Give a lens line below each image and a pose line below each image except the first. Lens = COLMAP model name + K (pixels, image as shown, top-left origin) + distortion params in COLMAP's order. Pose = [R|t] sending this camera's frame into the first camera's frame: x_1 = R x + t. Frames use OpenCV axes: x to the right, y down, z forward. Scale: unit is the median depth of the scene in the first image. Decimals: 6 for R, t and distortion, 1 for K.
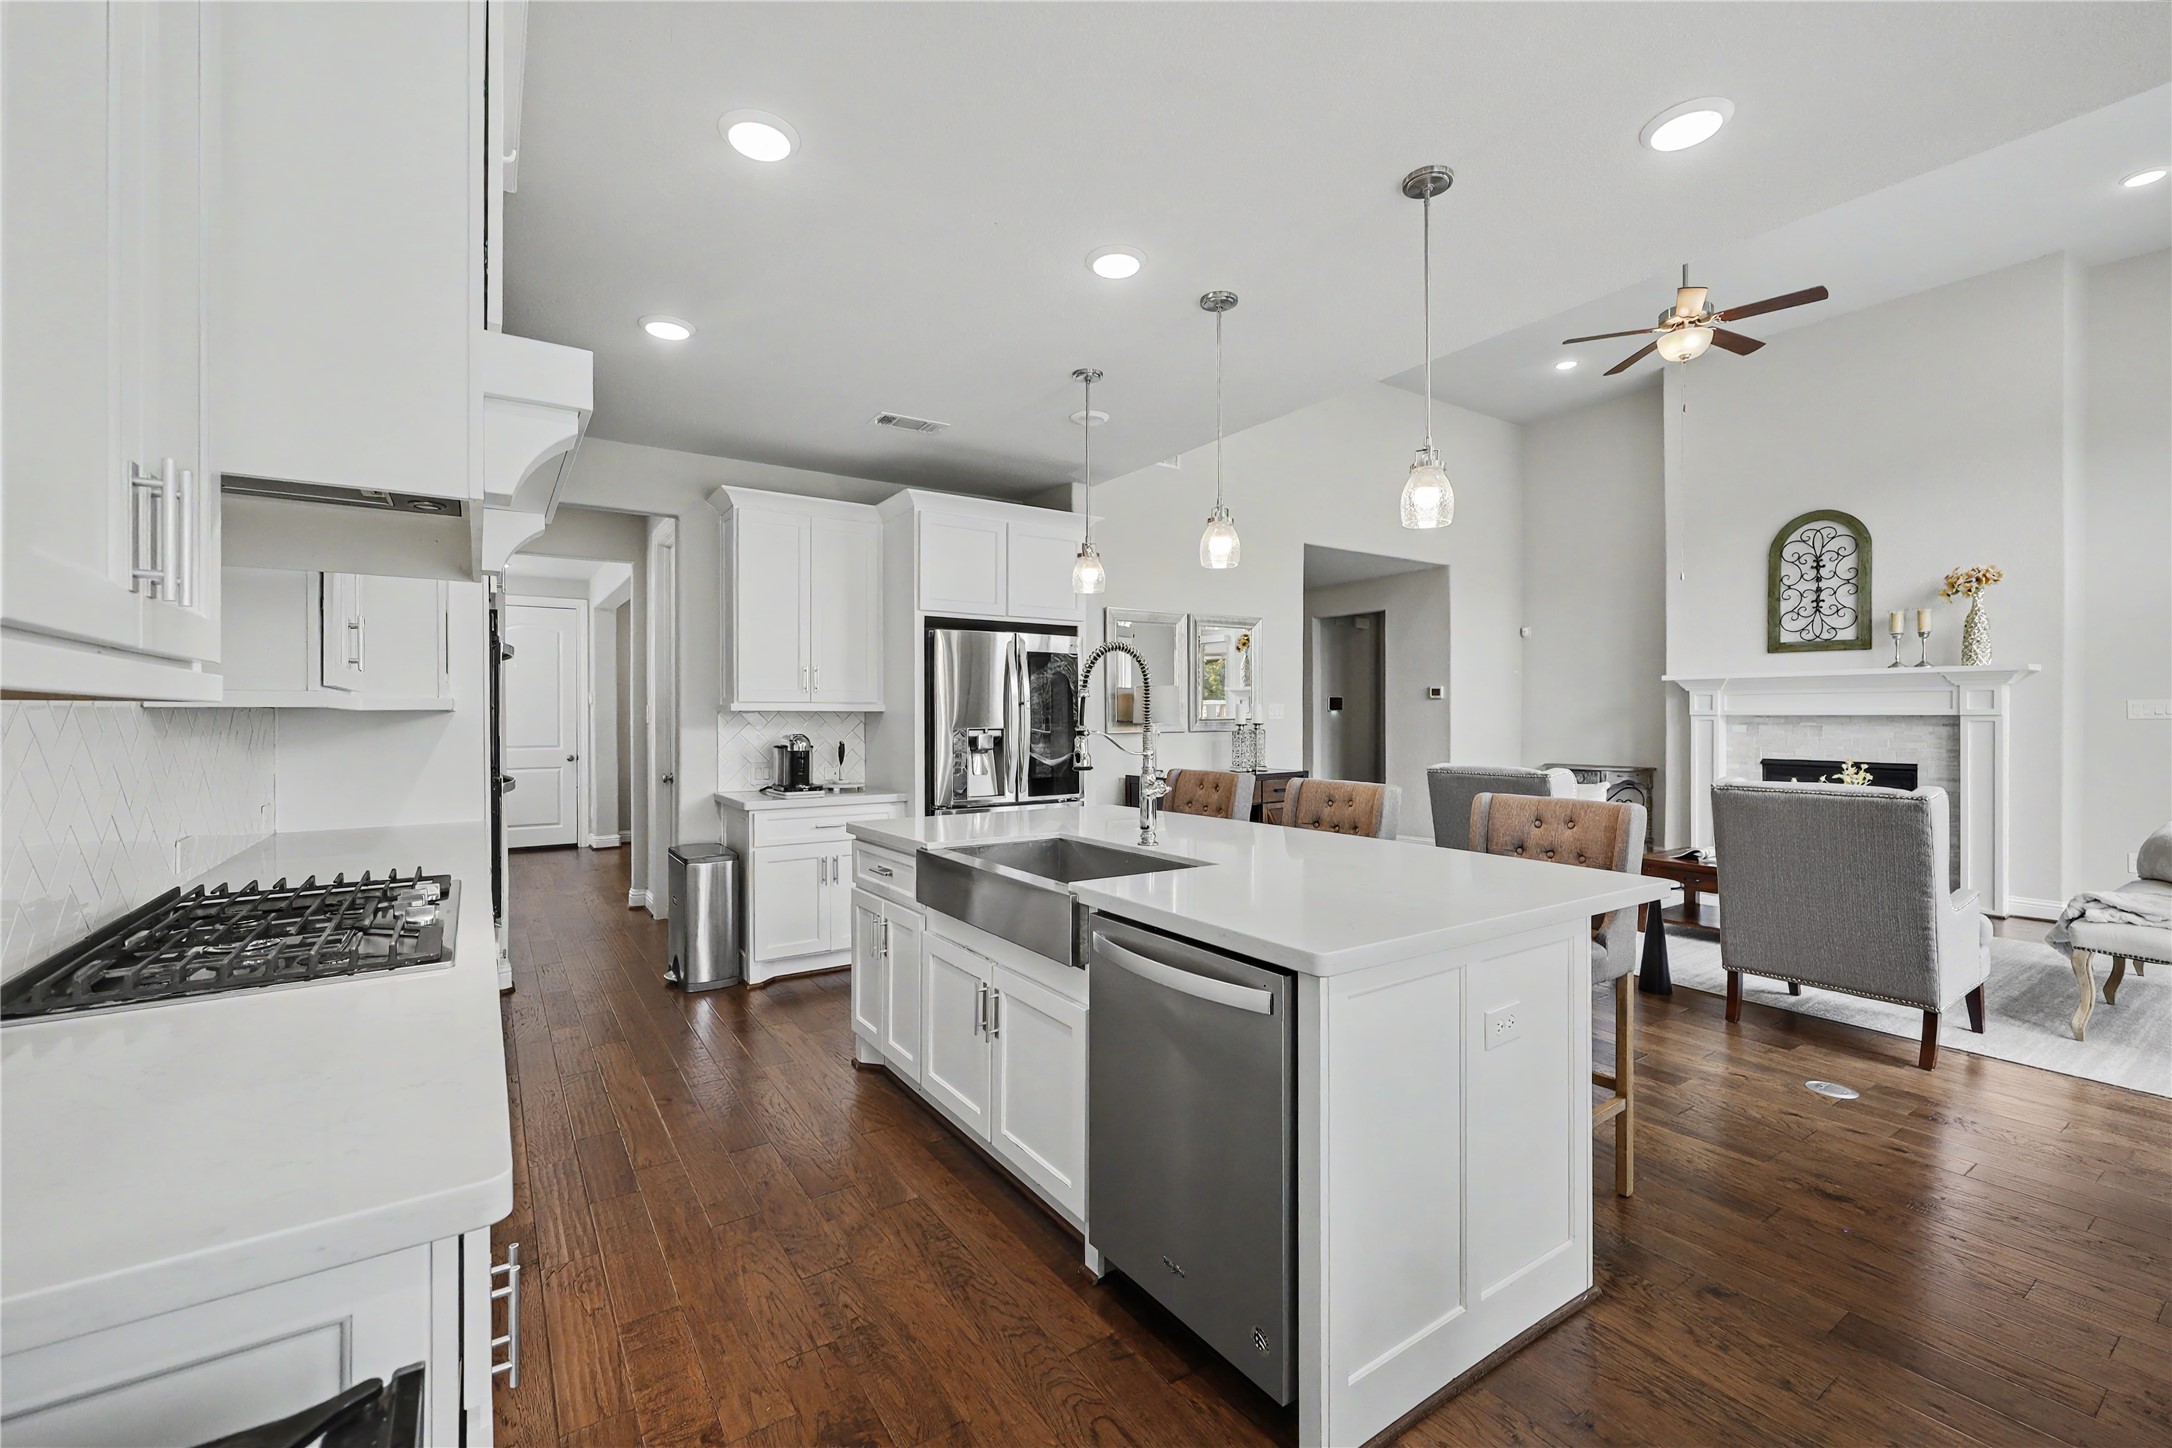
lens RADIAL K [[898.6, 0, 1080.4], [0, 898.6, 718.8], [0, 0, 1]] dist [-0.000409, -0.000141]
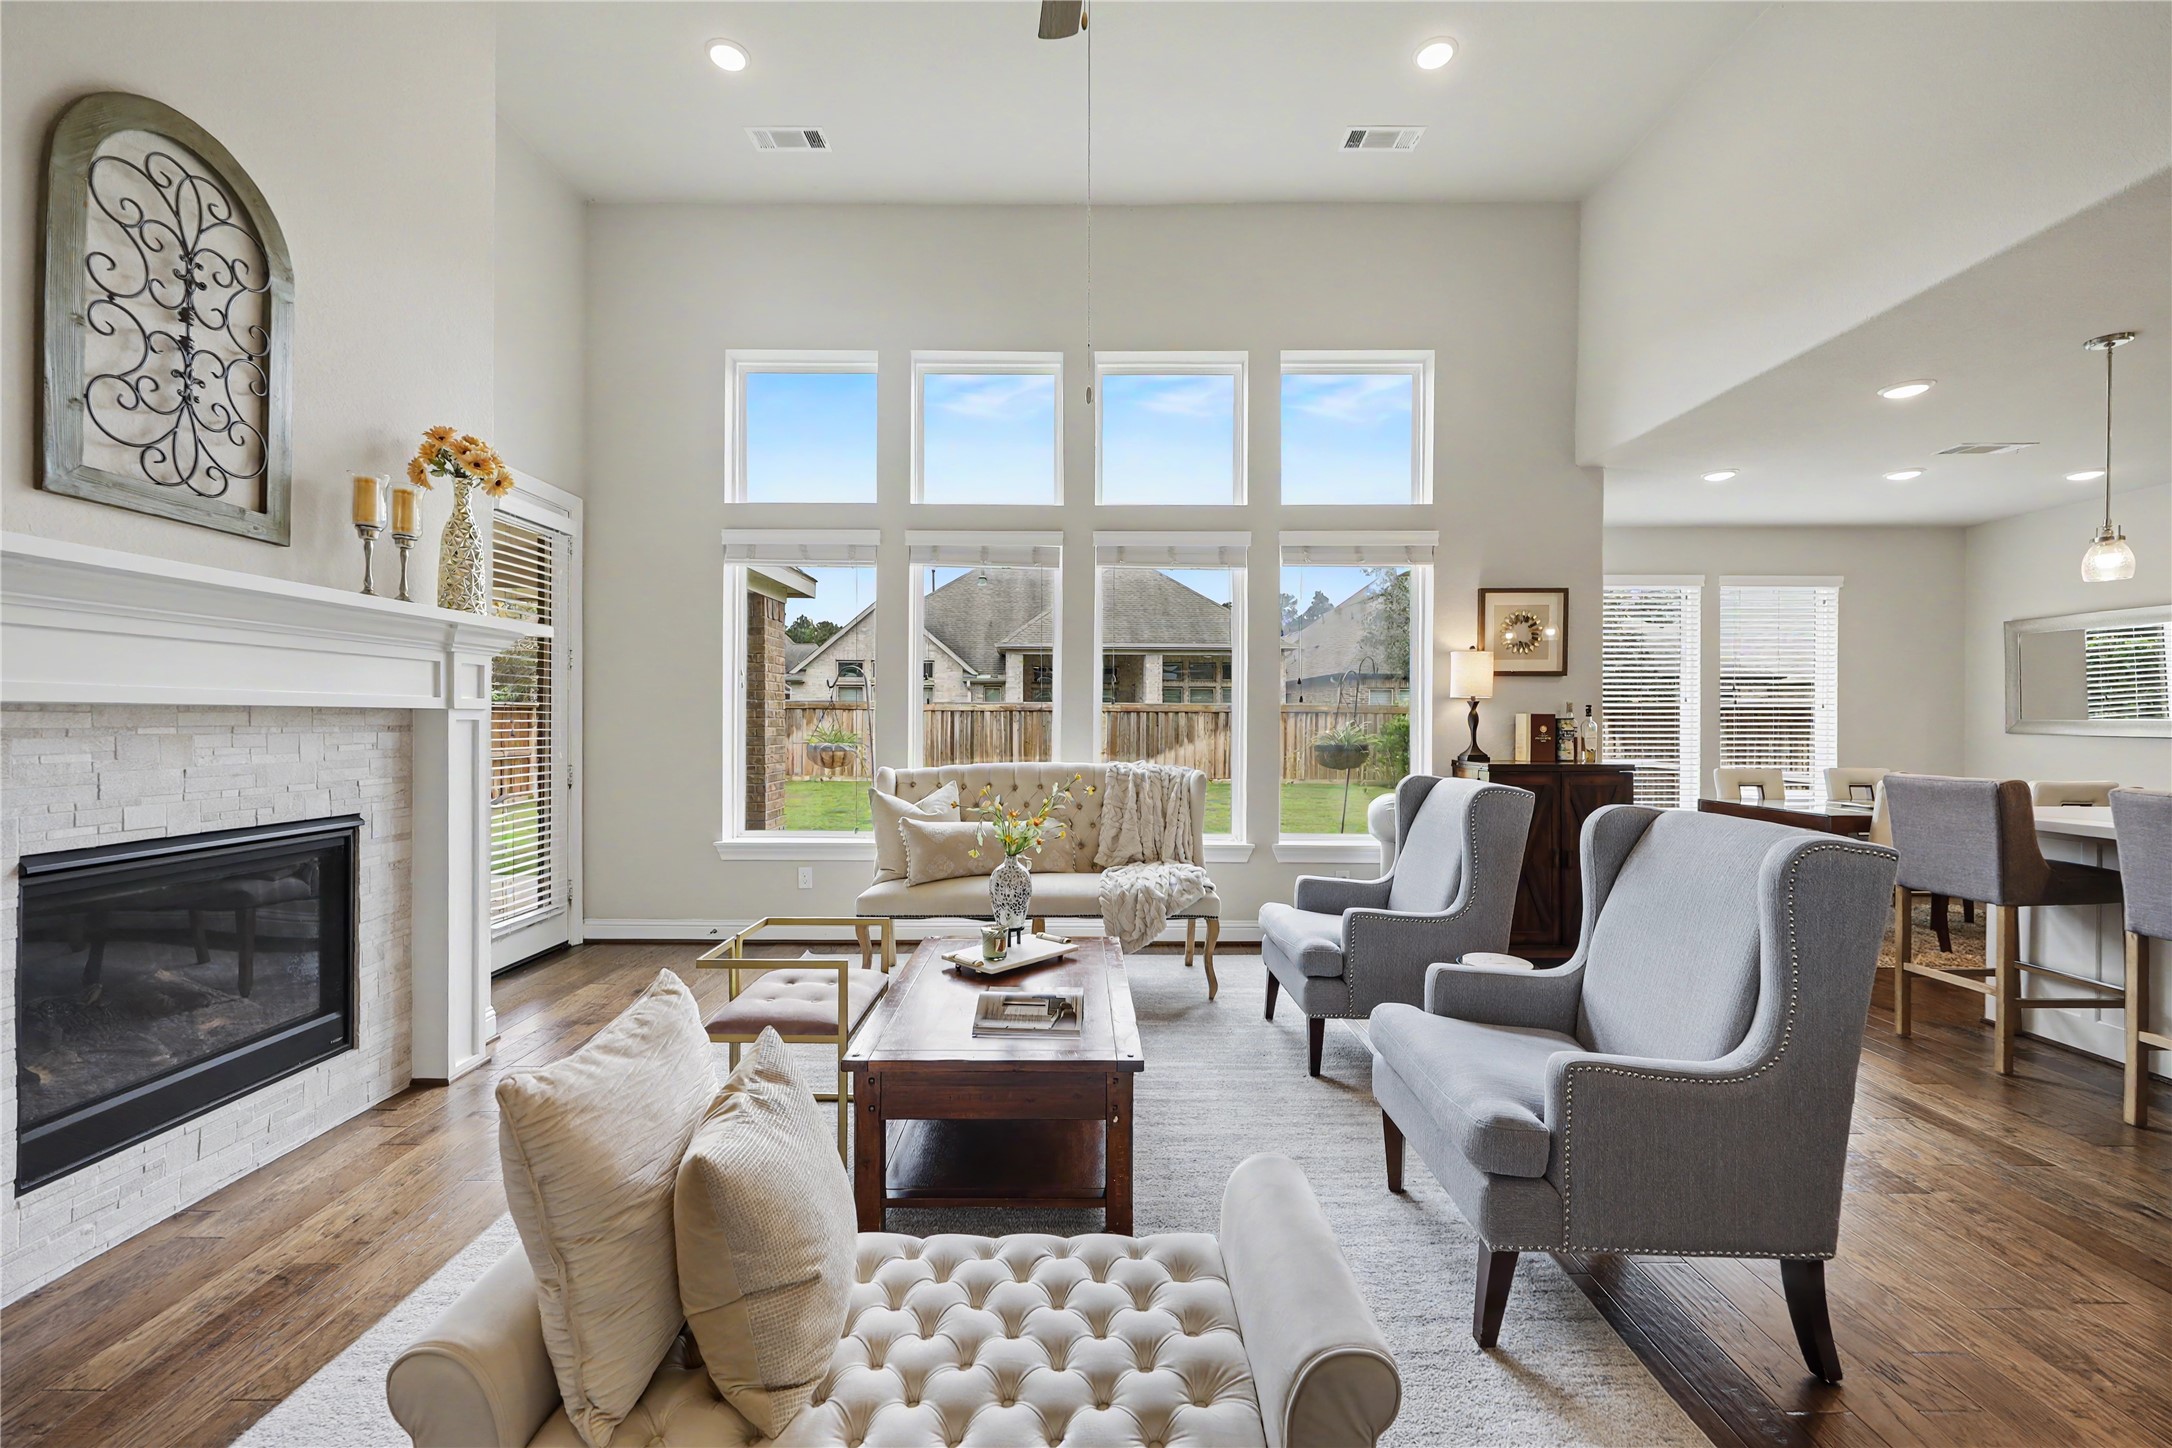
lens RADIAL K [[884.5, 0, 1080.4], [0, 884.5, 727.9], [0, 0, 1]] dist [-0.000649, 0.000483]
pose [[-0.831689, -0.006078, 0.555208, 0.447525], [0.001255, 0.999917, 0.012827, 0.000905], [-0.555240, 0.011365, -0.831612, 1.433352]]
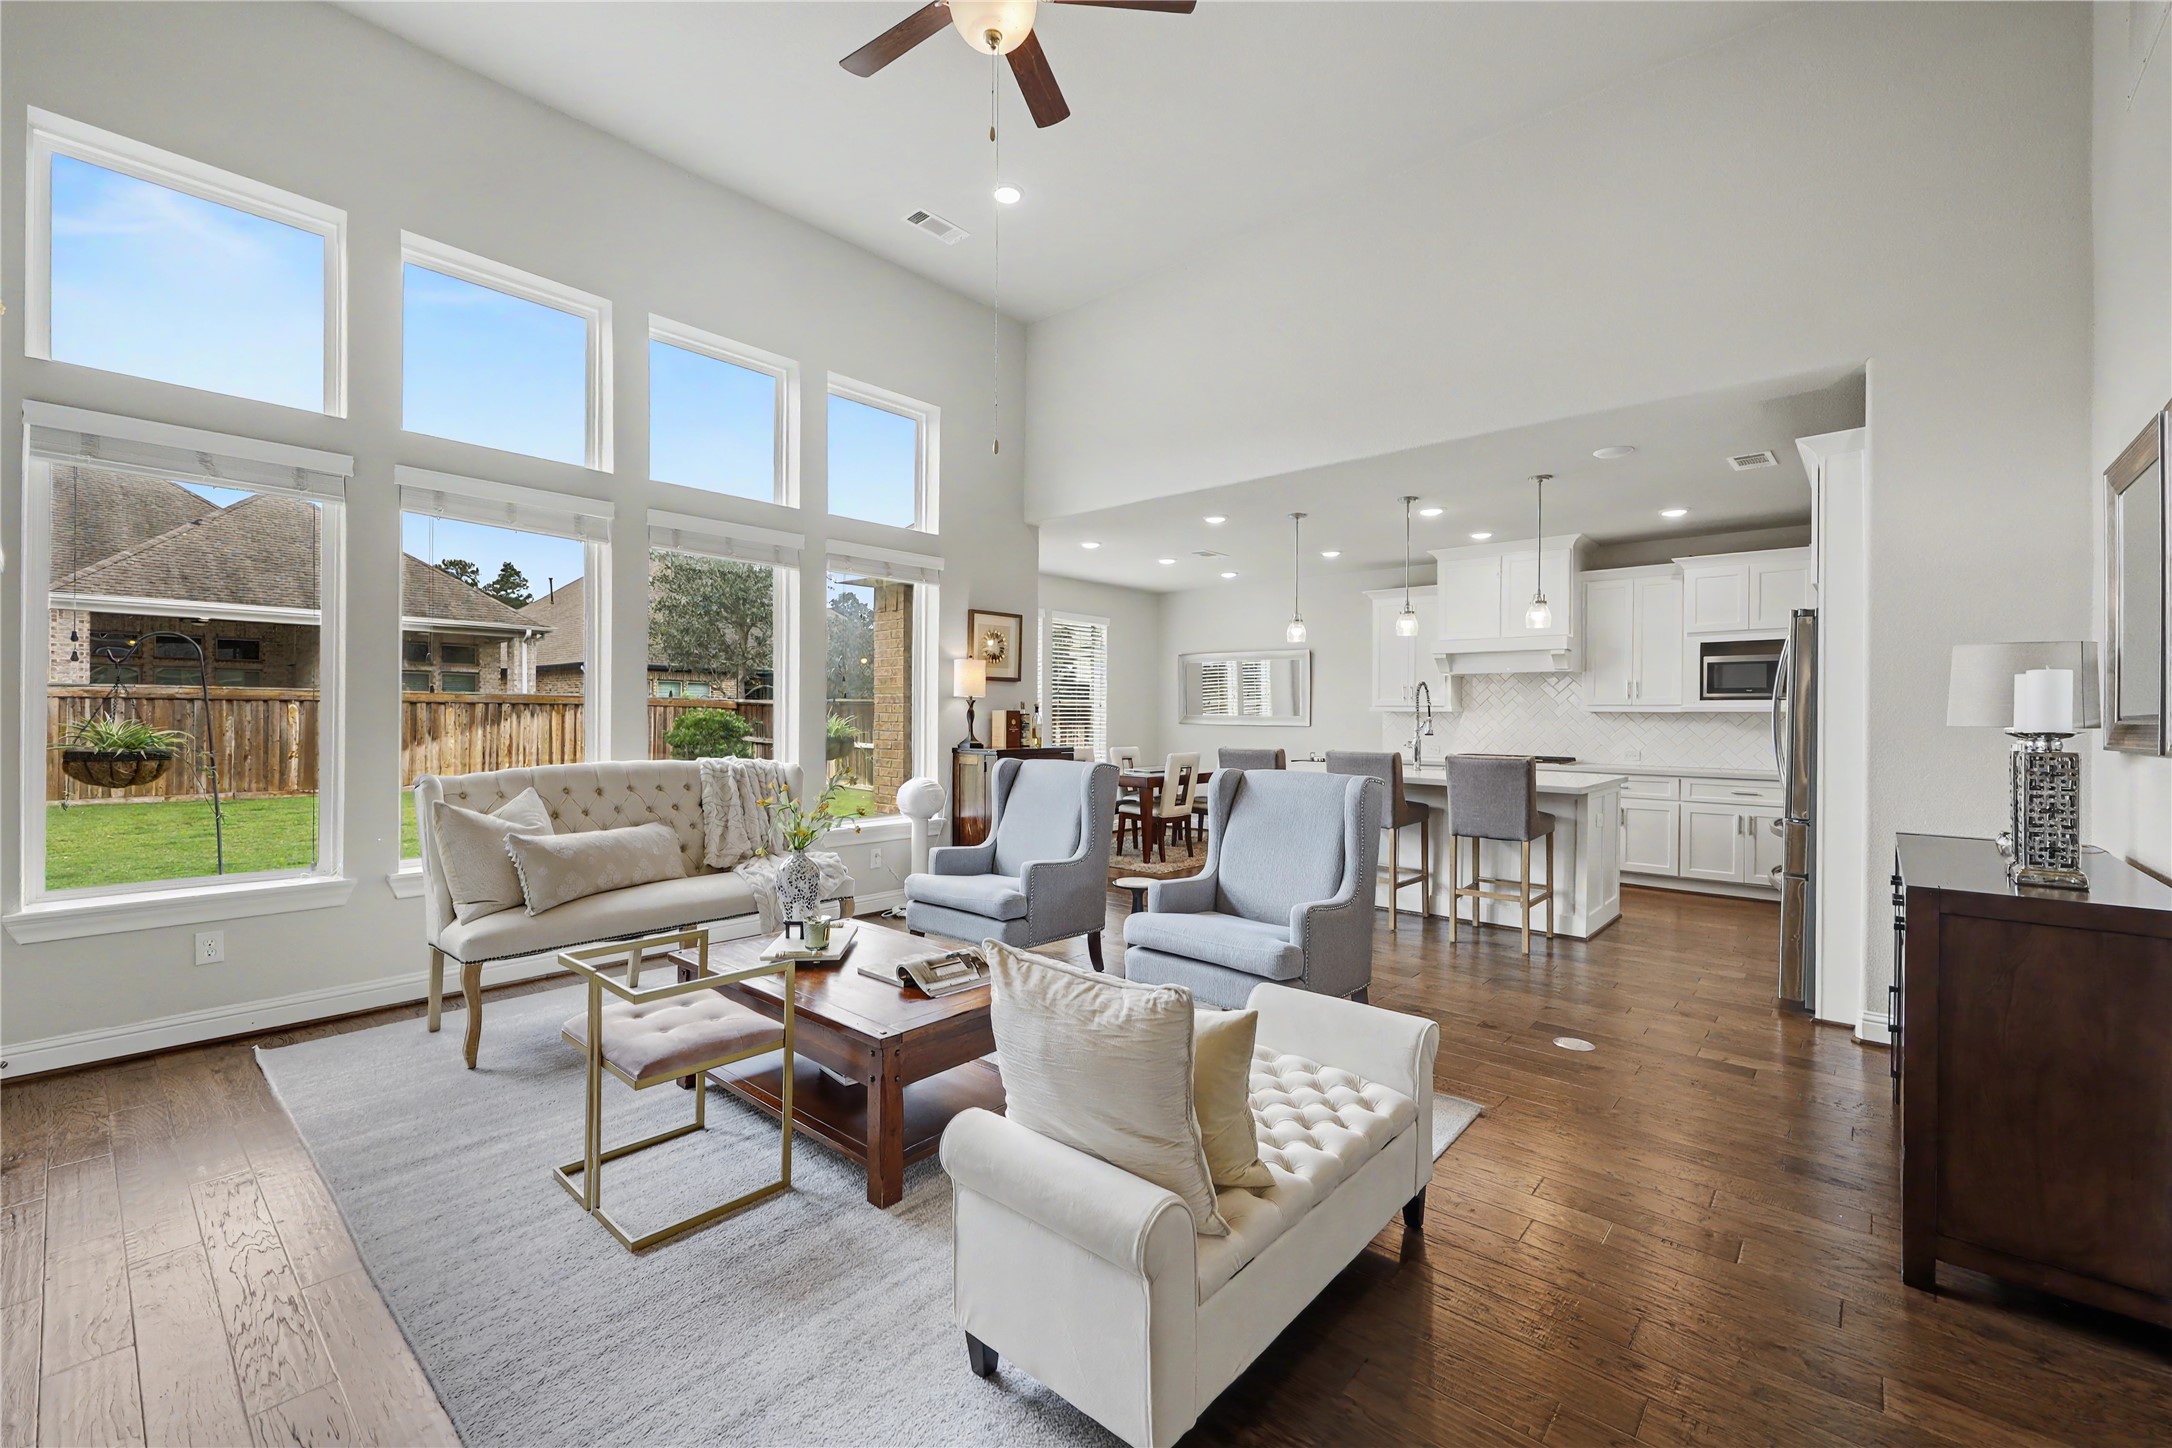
lens RADIAL K [[898.6, 0, 1080.4], [0, 898.6, 718.8], [0, 0, 1]] dist [-0.000409, -0.000141]
pose [[-0.967507, -0.003343, -0.252822, 0.791653], [-0.005690, 0.999947, 0.008554, -0.000788], [0.252780, 0.009714, -0.967475, 1.606616]]
